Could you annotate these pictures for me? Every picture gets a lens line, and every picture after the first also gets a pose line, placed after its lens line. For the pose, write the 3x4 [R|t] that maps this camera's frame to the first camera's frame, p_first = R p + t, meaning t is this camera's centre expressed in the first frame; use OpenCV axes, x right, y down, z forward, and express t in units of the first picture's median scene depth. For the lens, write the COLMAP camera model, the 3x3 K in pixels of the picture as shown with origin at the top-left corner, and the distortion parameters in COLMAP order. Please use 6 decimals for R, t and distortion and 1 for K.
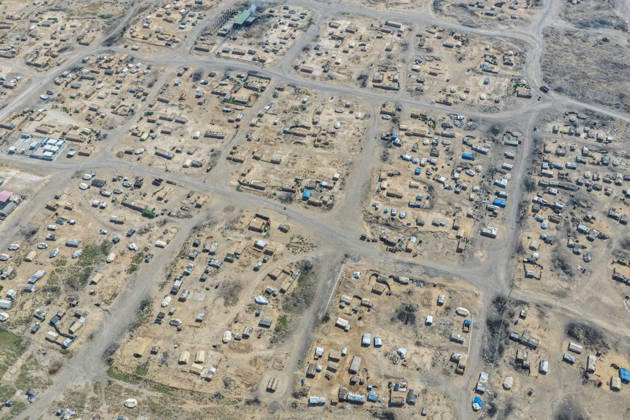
lens RADIAL K [[526.8, 0, 318.7], [0, 526.8, 210.0], [0, 0, 1]] dist [-0.007361, 0.025509]
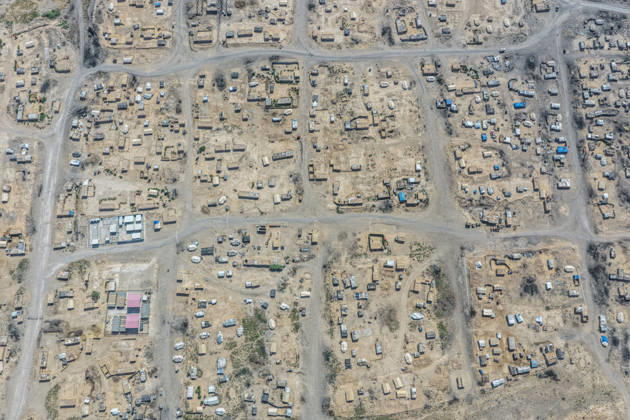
lens RADIAL K [[526.8, 0, 318.7], [0, 526.8, 210.0], [0, 0, 1]] dist [-0.007361, 0.025509]
pose [[0.933509, -0.337099, 0.122171, -0.334935], [0.258125, 0.868314, 0.423558, -0.527275], [-0.248864, -0.363860, 0.897593, 0.063777]]
